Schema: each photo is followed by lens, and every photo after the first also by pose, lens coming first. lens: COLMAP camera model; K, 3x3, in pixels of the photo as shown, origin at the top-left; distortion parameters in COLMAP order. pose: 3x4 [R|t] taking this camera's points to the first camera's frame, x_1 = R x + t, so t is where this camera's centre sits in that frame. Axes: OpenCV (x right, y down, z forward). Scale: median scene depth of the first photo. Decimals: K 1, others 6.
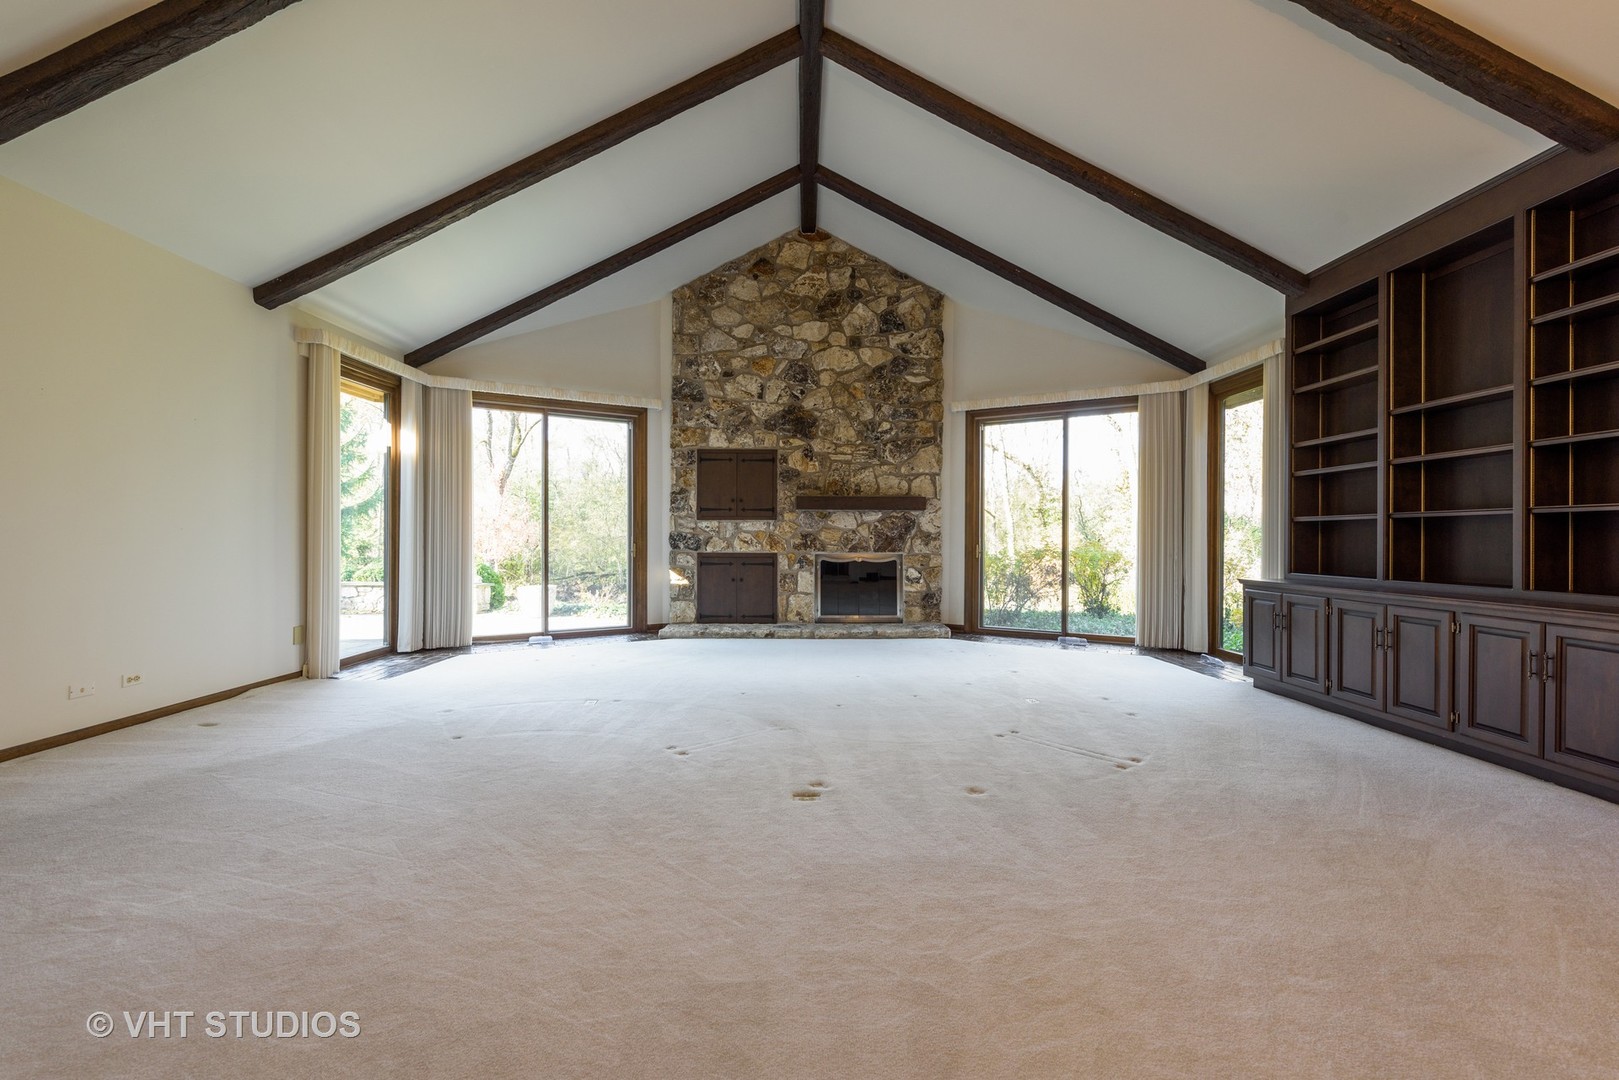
lens RADIAL K [[632.8, 0, 810.0], [0, 632.8, 539.0], [0, 0, 1]] dist [0.005863, -0.001663]
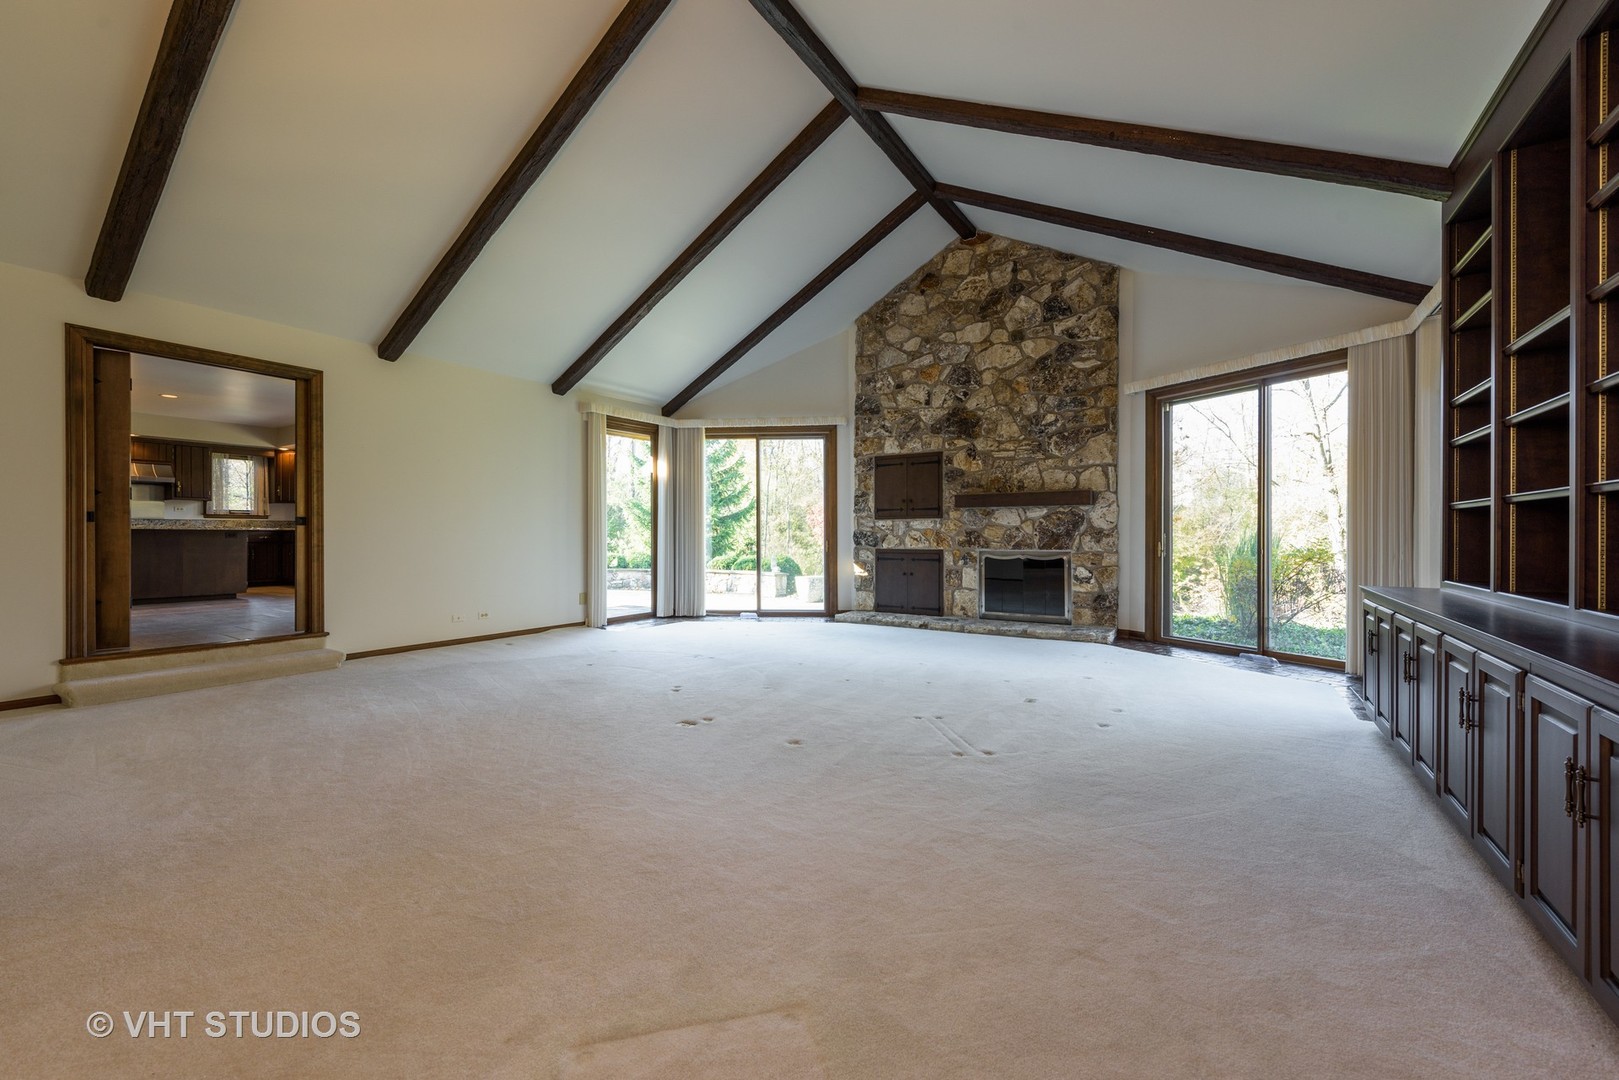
lens RADIAL K [[632.8, 0, 815.9], [0, 632.8, 539.1], [0, 0, 1]] dist [0.005863, -0.001663]
pose [[0.838419, -0.001535, -0.545024, 0.350526], [0.003369, 0.999992, 0.002367, 0.001309], [0.545016, -0.003821, 0.838417, 0.000879]]
